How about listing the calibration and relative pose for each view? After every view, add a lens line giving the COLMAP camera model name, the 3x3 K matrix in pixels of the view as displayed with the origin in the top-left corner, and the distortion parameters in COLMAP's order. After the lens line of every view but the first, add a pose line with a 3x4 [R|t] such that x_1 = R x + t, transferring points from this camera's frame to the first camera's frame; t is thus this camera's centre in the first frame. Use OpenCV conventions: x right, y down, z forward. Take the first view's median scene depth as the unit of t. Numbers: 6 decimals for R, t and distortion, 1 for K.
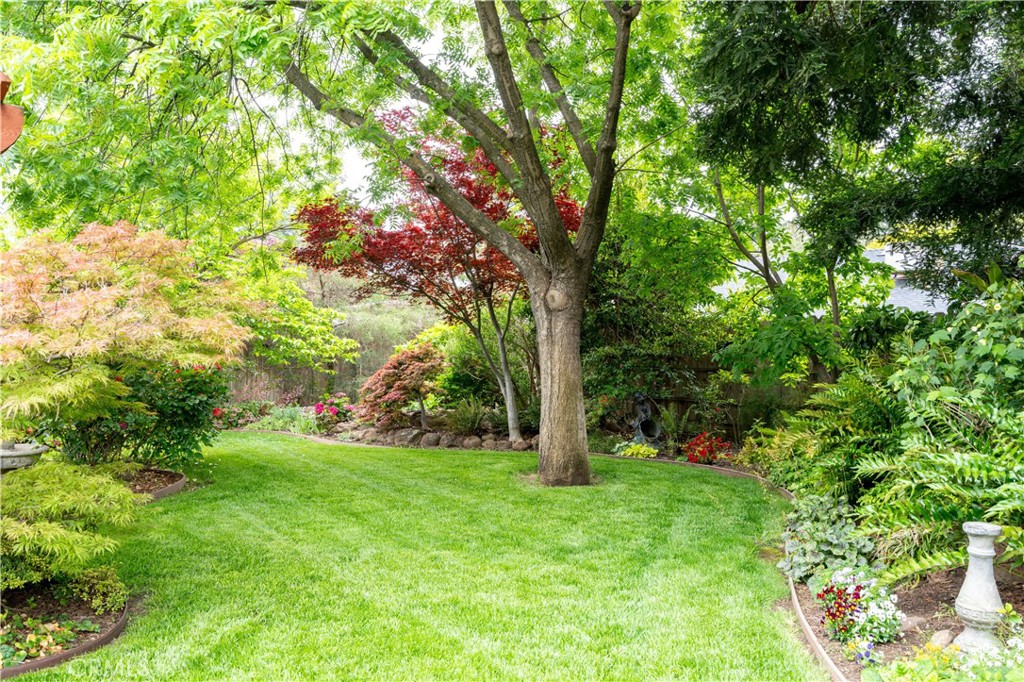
lens RADIAL K [[930.5, 0, 512.0], [0, 930.5, 341.0], [0, 0, 1]] dist [0.011180, 0.002751]
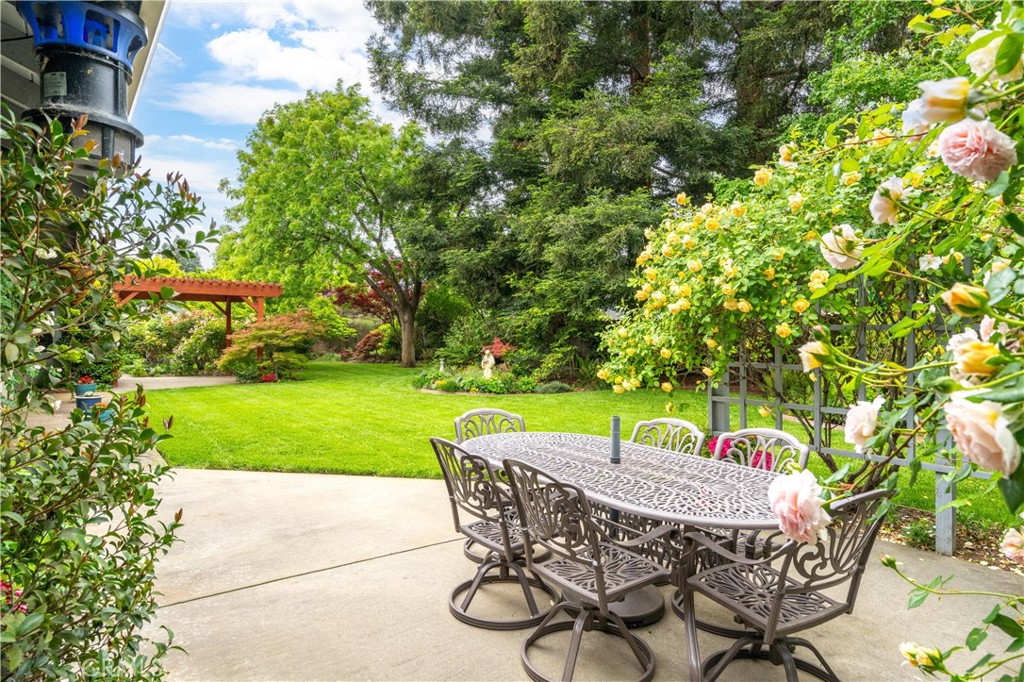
lens RADIAL K [[586.3, 0, 512.0], [0, 586.3, 341.0], [0, 0, 1]] dist [0.004286, 0.000140]
pose [[0.997784, -0.002939, 0.066467, 0.228331], [0.001486, 0.999759, 0.021901, -0.004477], [-0.066516, -0.021754, 0.997548, -0.977645]]
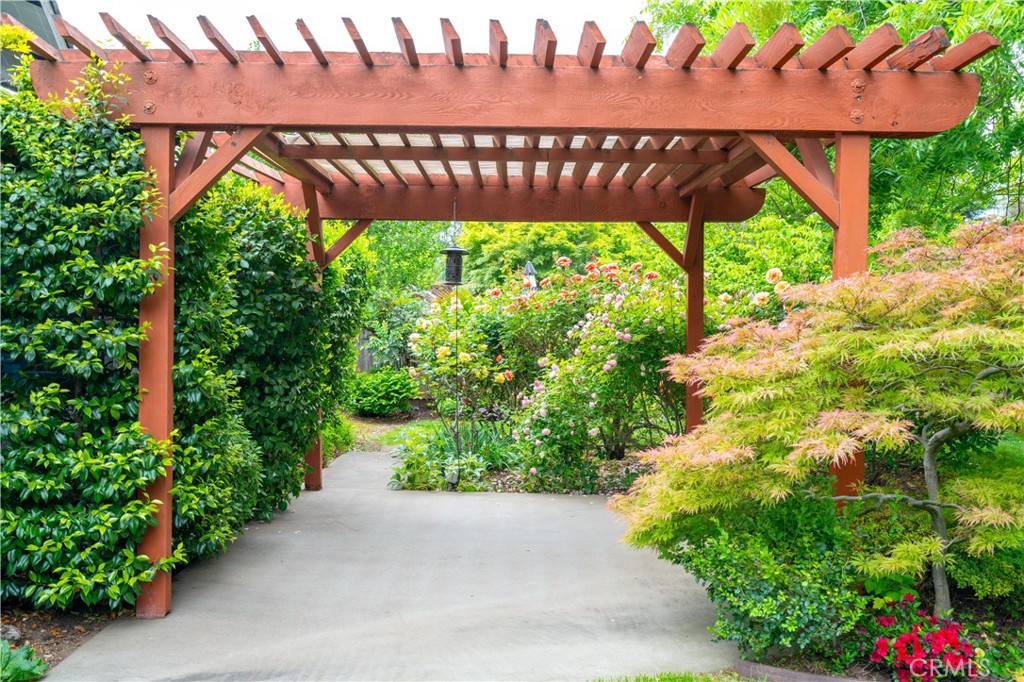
lens RADIAL K [[998.0, 0, 512.0], [0, 998.0, 341.0], [0, 0, 1]] dist [-0.003208, -0.004212]
pose [[0.836943, 0.001960, -0.547287, -0.140952], [0.007129, 0.999870, 0.014483, -0.001585], [0.547244, -0.016023, 0.836820, -0.034020]]
